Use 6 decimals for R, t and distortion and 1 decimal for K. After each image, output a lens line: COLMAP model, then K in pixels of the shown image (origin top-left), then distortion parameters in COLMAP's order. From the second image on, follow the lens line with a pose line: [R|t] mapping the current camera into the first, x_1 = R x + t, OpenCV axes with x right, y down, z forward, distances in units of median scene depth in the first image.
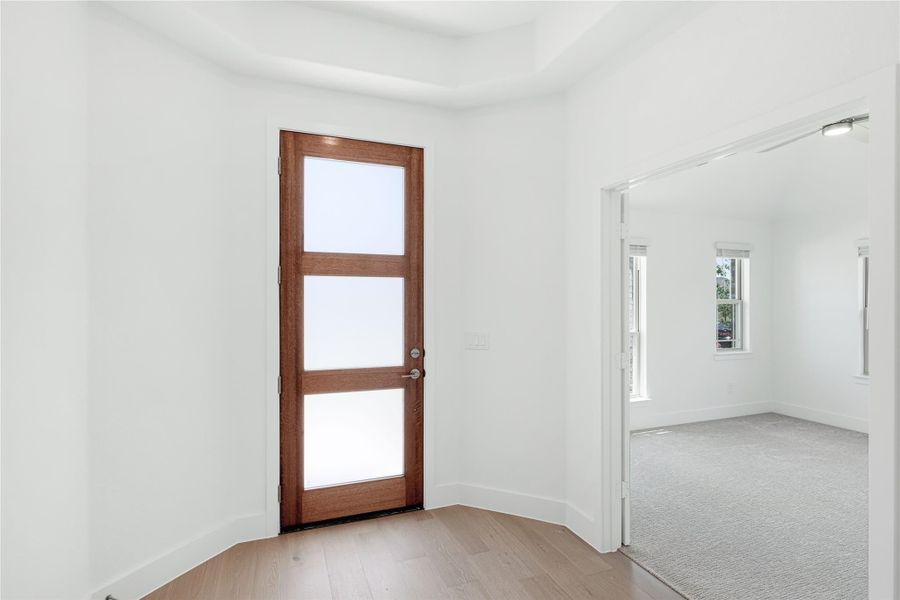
lens RADIAL K [[449.7, 0, 453.5], [0, 449.7, 302.5], [0, 0, 1]] dist [-0.000631, -0.000256]
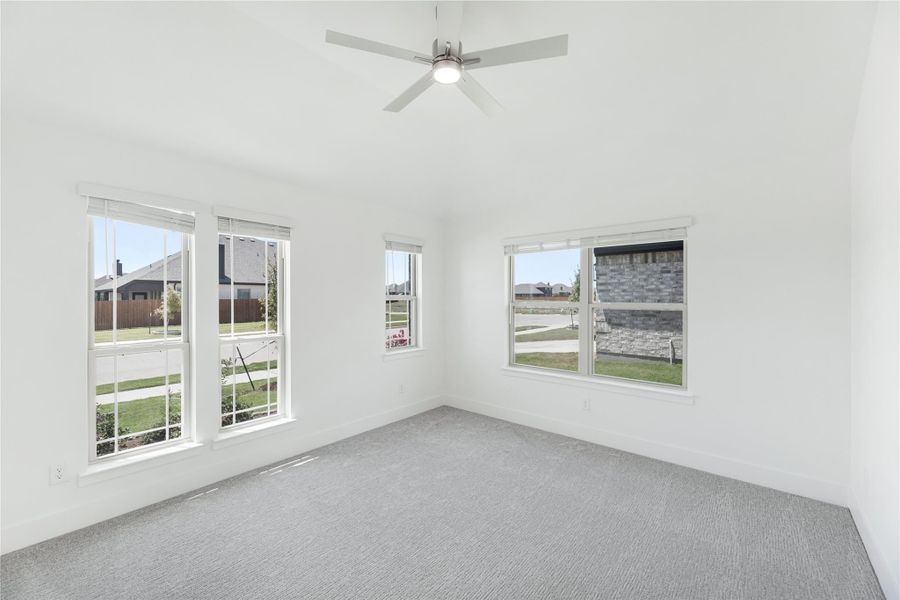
lens RADIAL K [[372.3, 0, 447.8], [0, 372.3, 300.5], [0, 0, 1]] dist [-0.000287, -0.000009]
pose [[0.879081, -0.003089, 0.476663, 0.342341], [0.003321, 0.999994, 0.000355, 0.004236], [-0.476661, 0.001271, 0.879086, 0.274463]]
